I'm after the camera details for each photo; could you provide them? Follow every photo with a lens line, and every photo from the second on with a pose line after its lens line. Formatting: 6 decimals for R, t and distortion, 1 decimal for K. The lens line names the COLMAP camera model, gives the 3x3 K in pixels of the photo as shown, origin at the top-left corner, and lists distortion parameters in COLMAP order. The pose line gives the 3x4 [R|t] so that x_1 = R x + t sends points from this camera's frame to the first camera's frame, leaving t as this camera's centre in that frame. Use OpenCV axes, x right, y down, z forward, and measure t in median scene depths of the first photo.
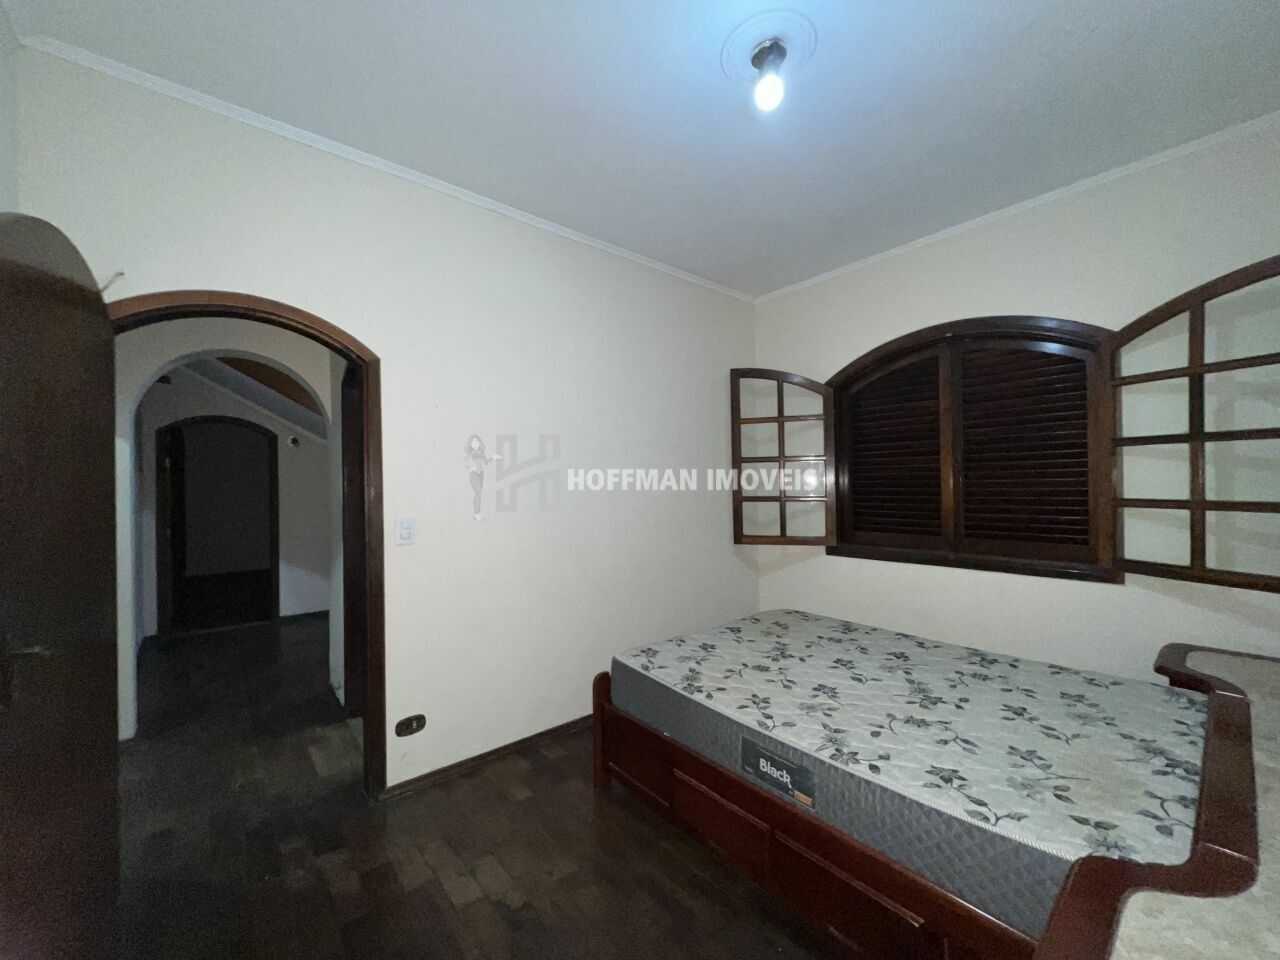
lens RADIAL K [[511.9, 0, 639.1], [0, 511.9, 483.4], [0, 0, 1]] dist [0.001038, -0.000189]
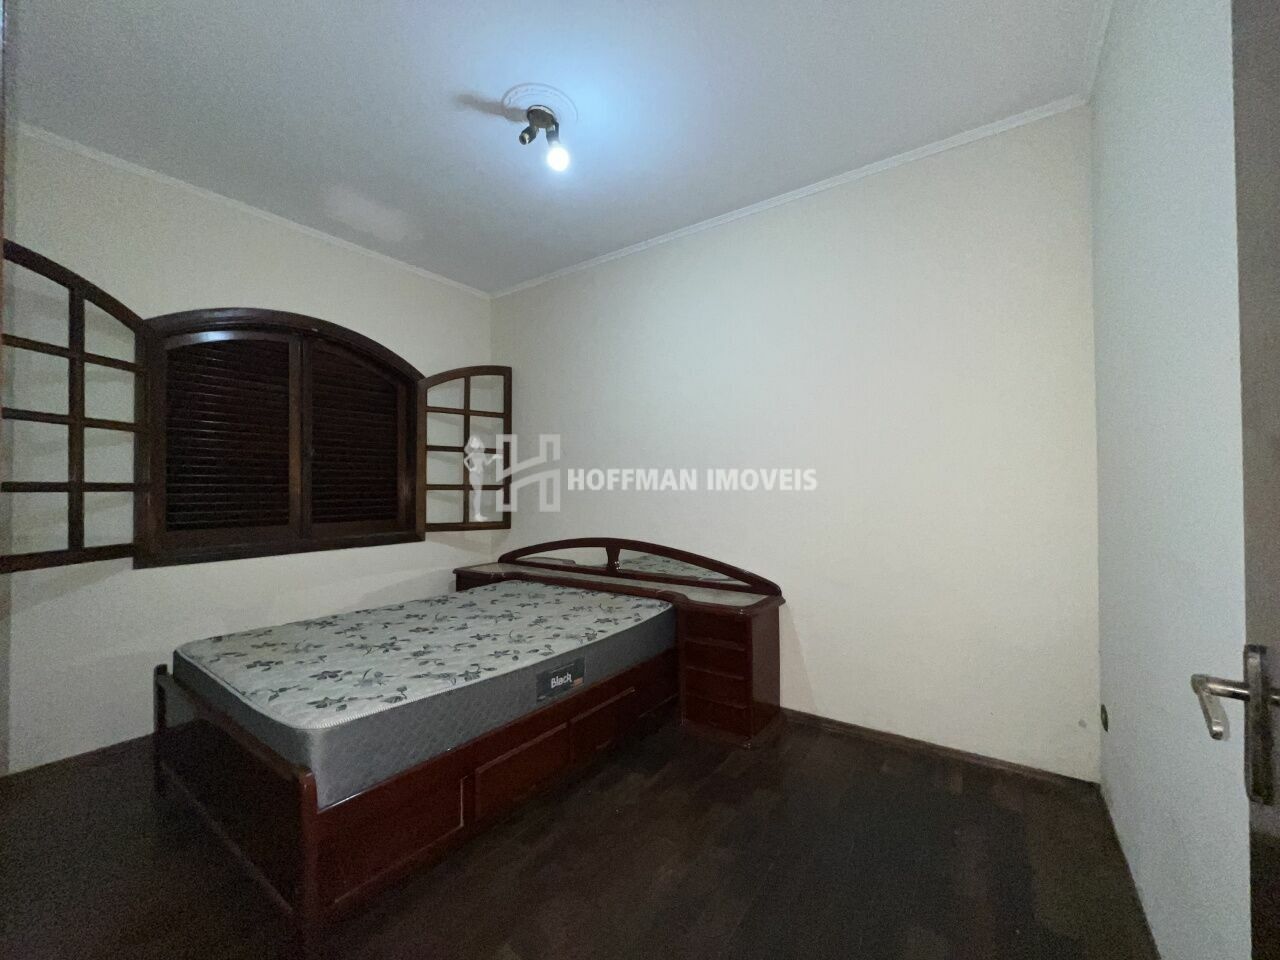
lens RADIAL K [[511.9, 0, 636.4], [0, 511.9, 485.9], [0, 0, 1]] dist [0.001038, -0.000189]
pose [[-0.245922, 0.020597, 0.969071, -0.737300], [0.006519, 0.999787, -0.019596, 0.070255], [-0.969268, 0.001499, -0.246004, 0.800983]]
